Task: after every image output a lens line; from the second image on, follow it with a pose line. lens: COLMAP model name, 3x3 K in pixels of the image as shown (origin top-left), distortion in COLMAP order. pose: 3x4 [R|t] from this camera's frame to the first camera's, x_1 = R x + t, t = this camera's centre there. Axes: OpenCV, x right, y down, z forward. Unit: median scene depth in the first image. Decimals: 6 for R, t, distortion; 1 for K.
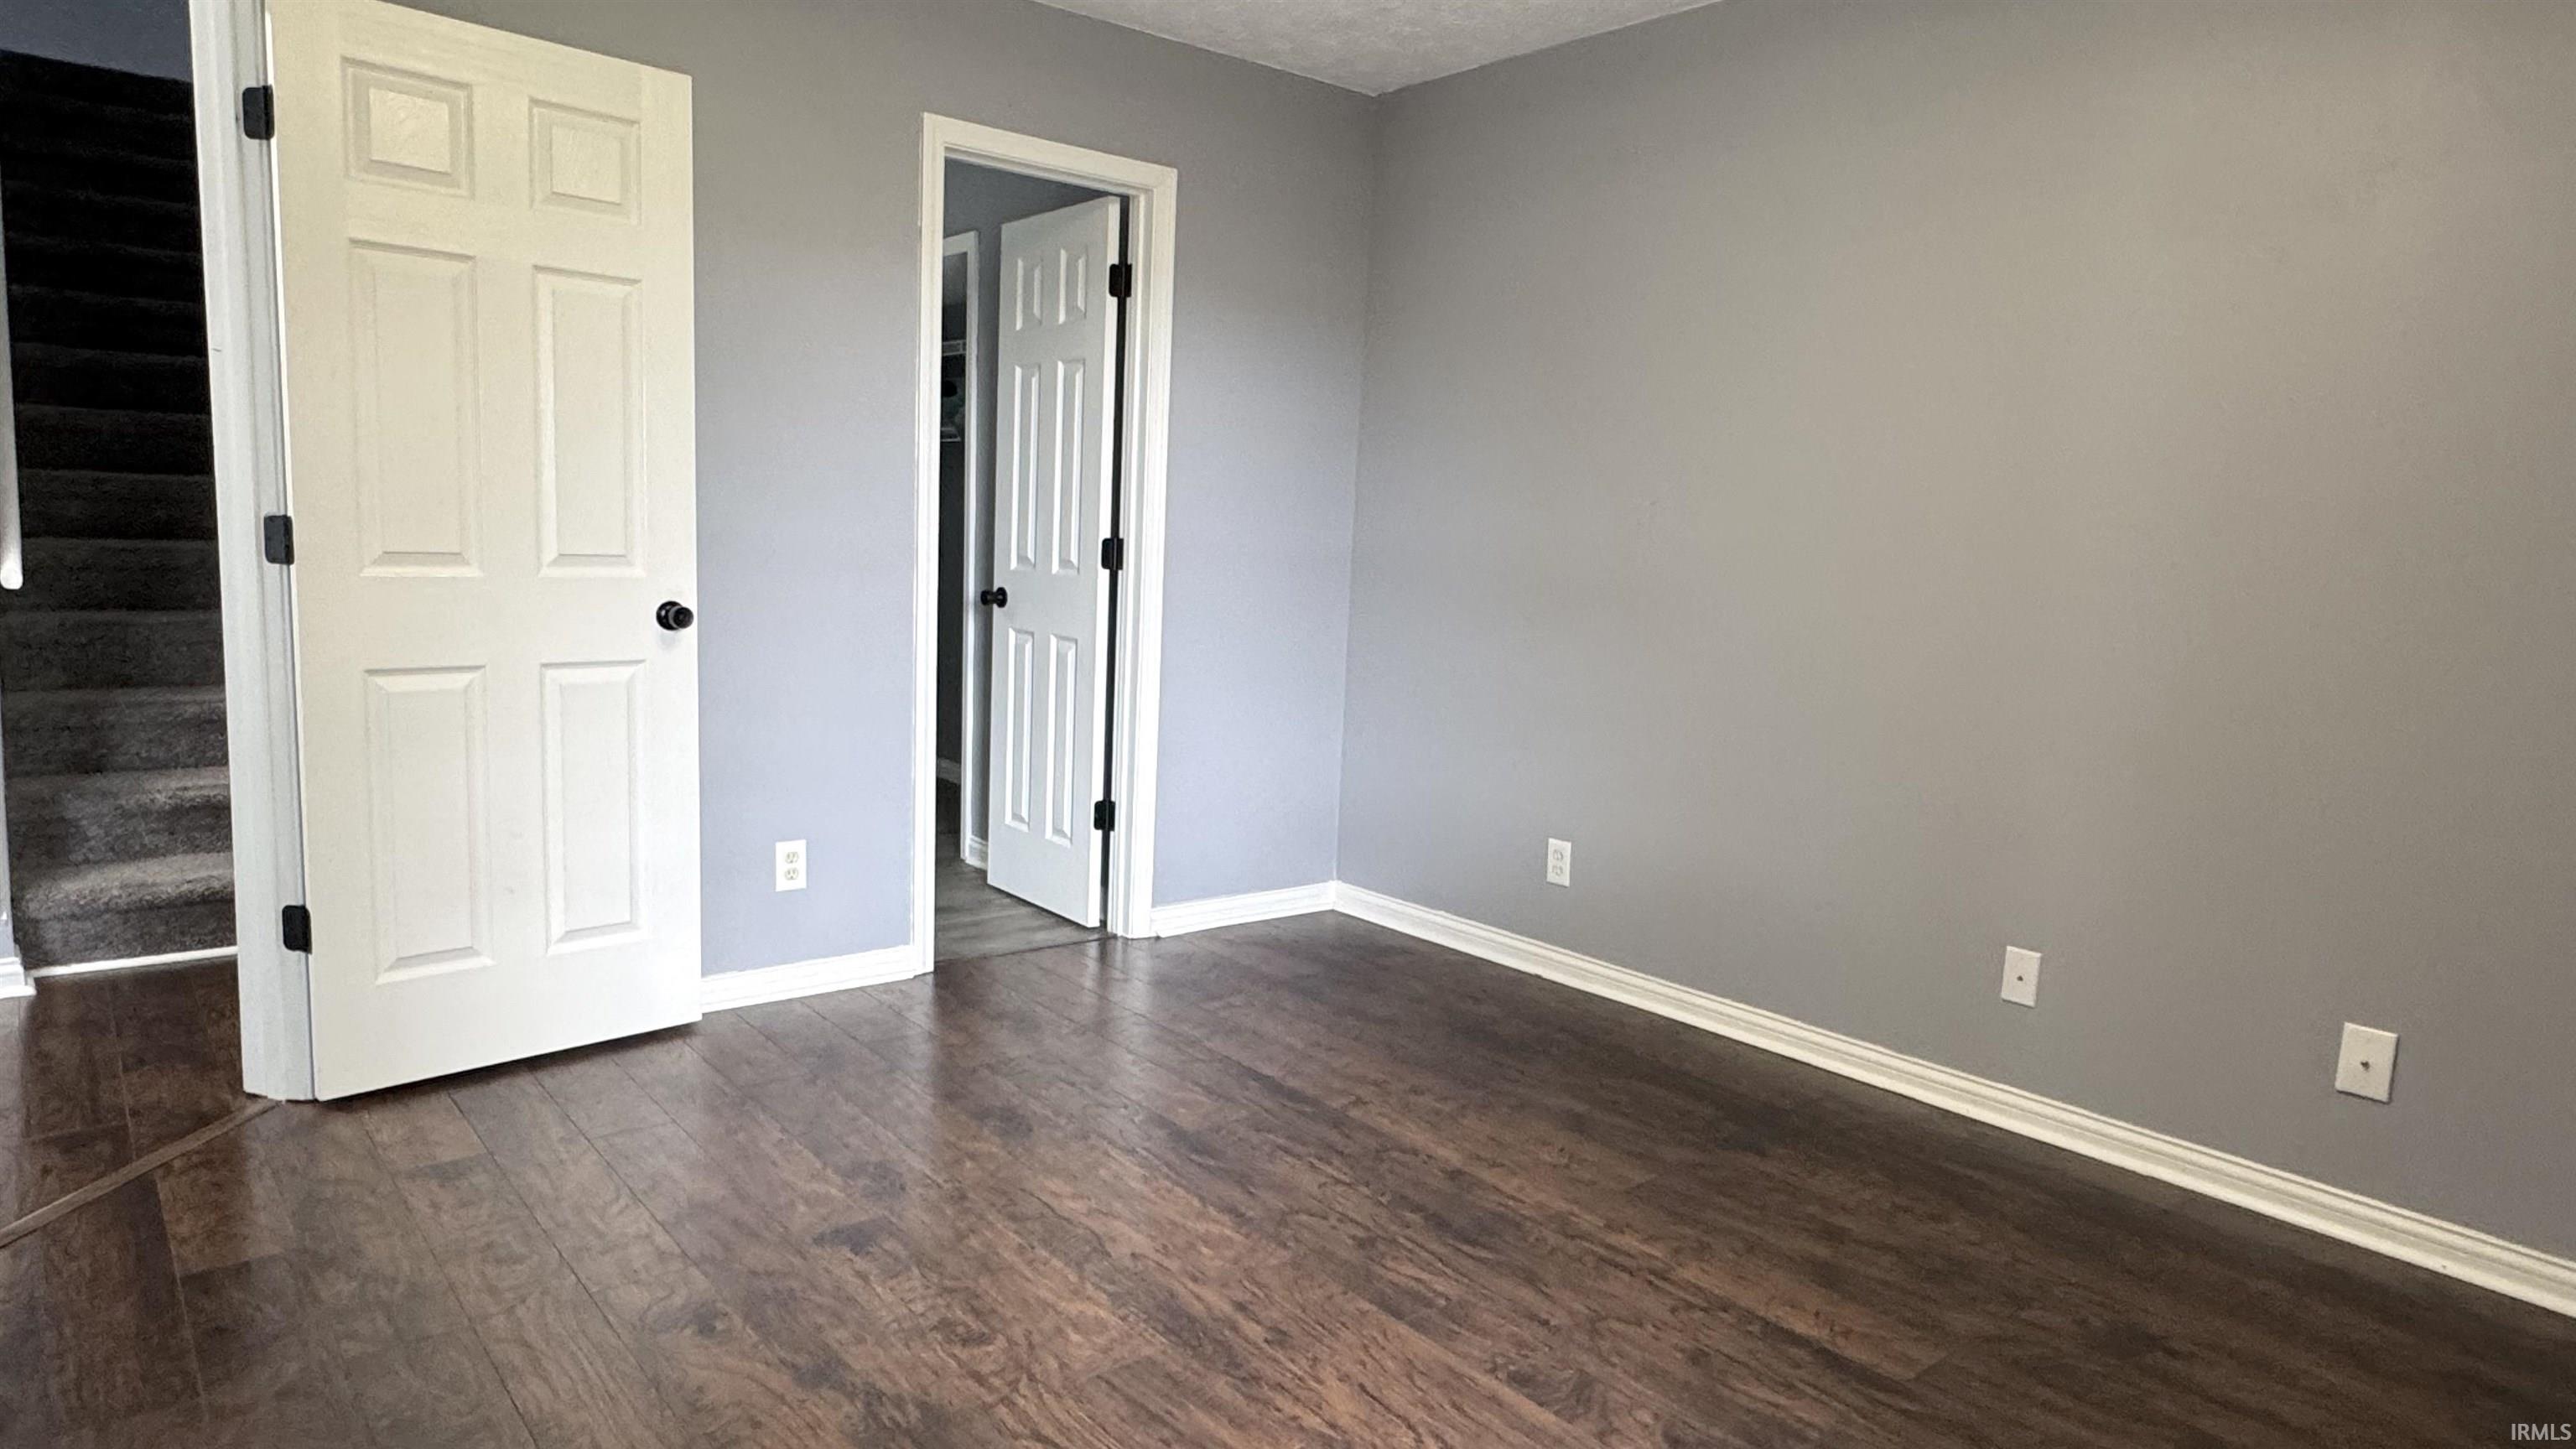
lens RADIAL K [[1530.4, 0, 1244.4], [0, 1530.4, 720.0], [0, 0, 1]] dist [-0.006091, 0.005099]
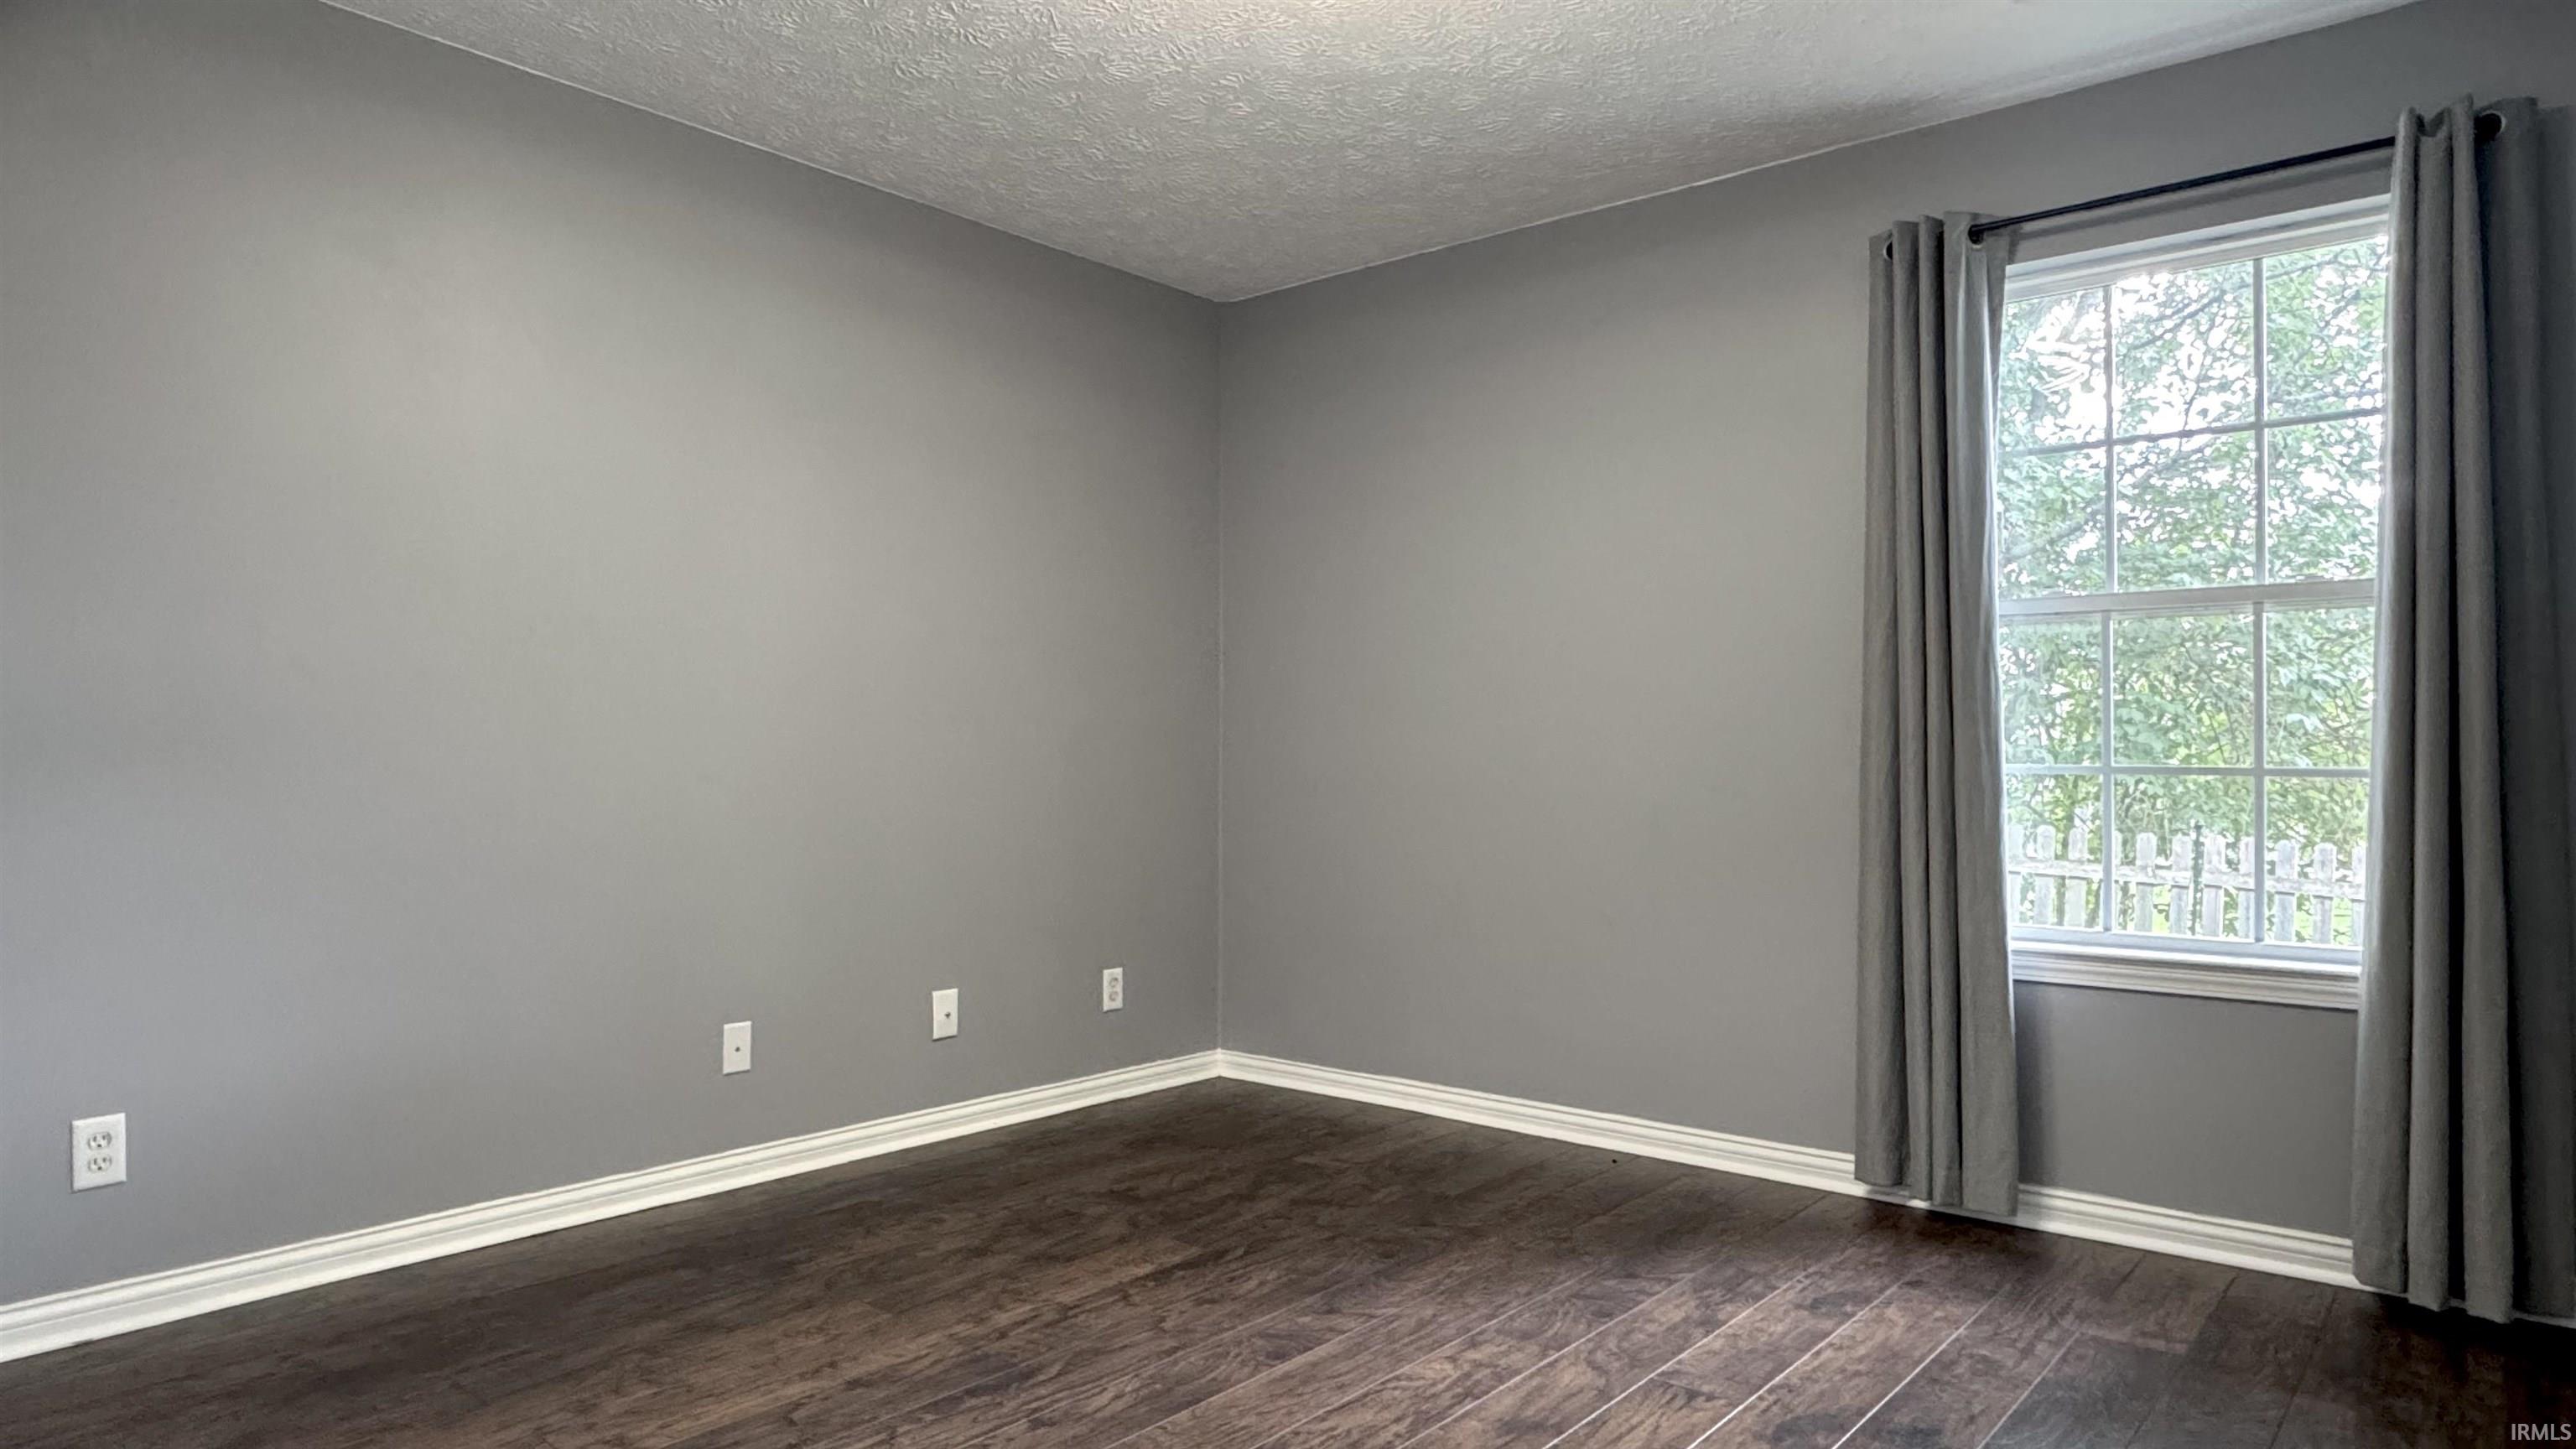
lens RADIAL K [[1488.4, 0, 1286.4], [0, 1488.4, 725.9], [0, 0, 1]] dist [0.004418, 0.001472]
pose [[-0.183302, -0.025385, 0.982729, -0.689105], [0.114575, 0.992302, 0.047004, -0.078218], [-0.976357, 0.121212, -0.178982, 0.833149]]
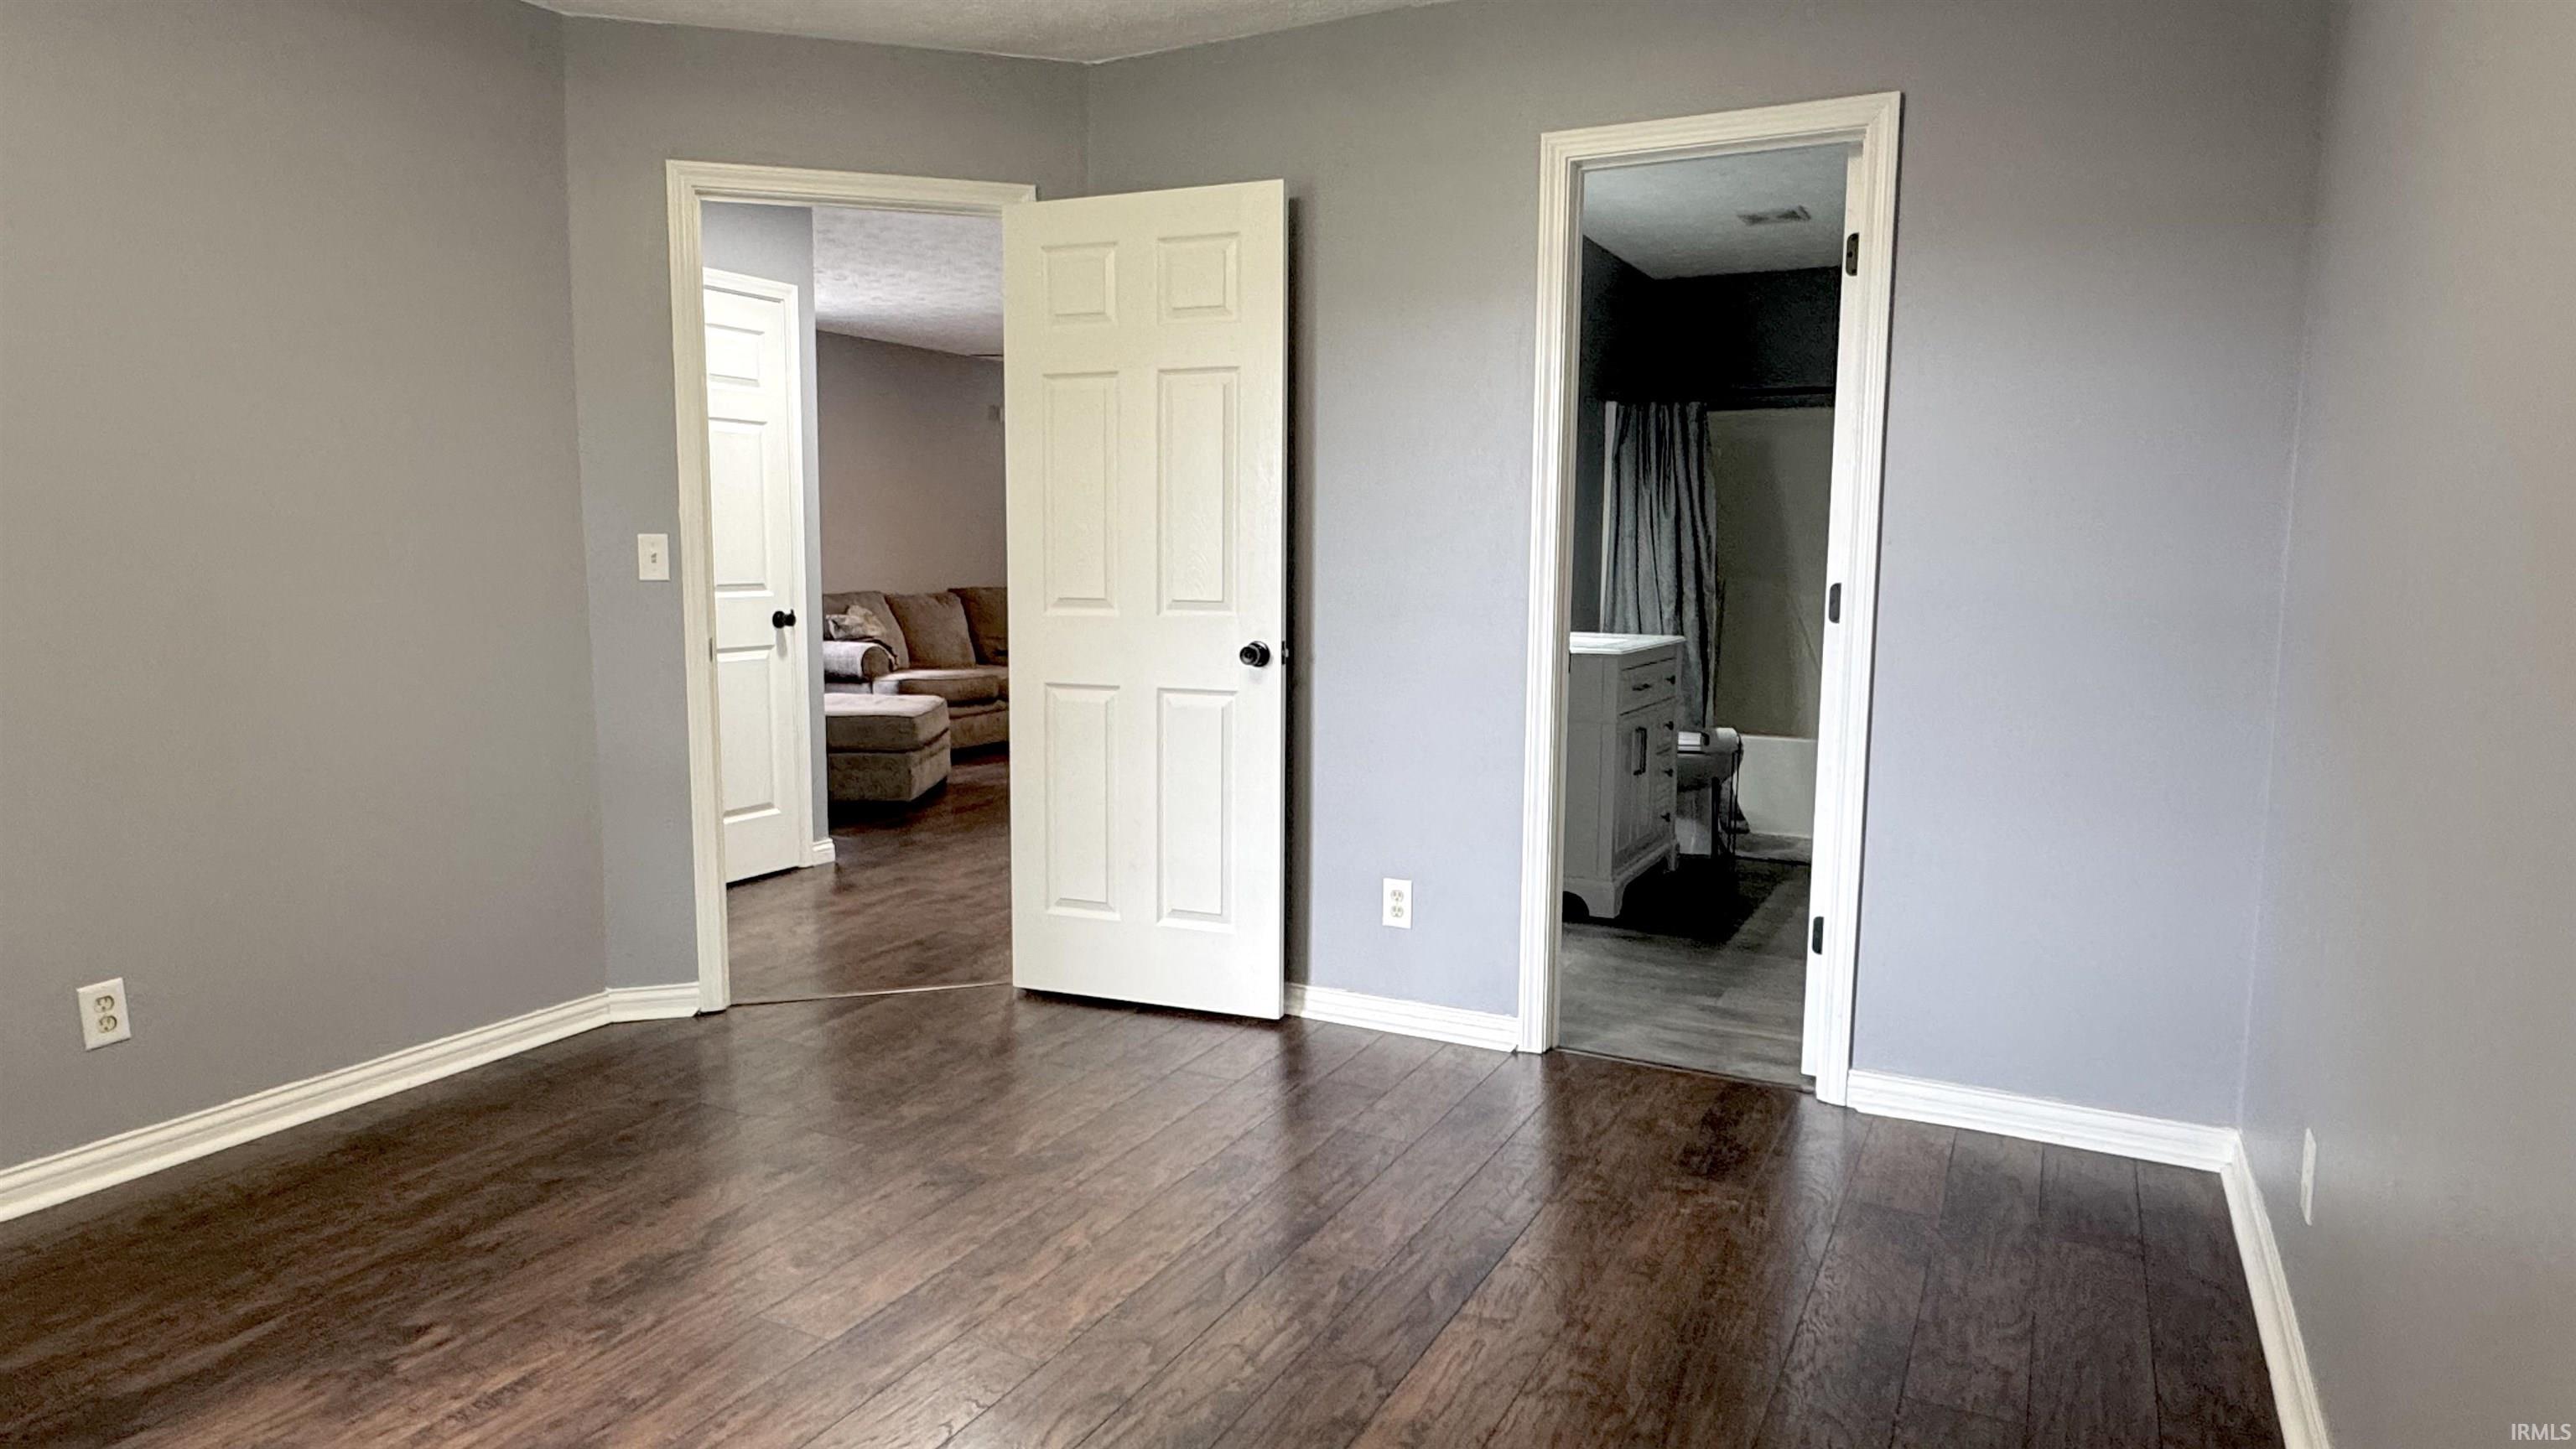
lens RADIAL K [[1530.4, 0, 1293.8], [0, 1530.4, 725.6], [0, 0, 1]] dist [-0.006091, 0.005099]
pose [[0.395793, 0.063189, -0.916163, 0.743919], [-0.109900, 0.993720, 0.021060, -0.045981], [0.911740, 0.092351, 0.400251, 0.623614]]
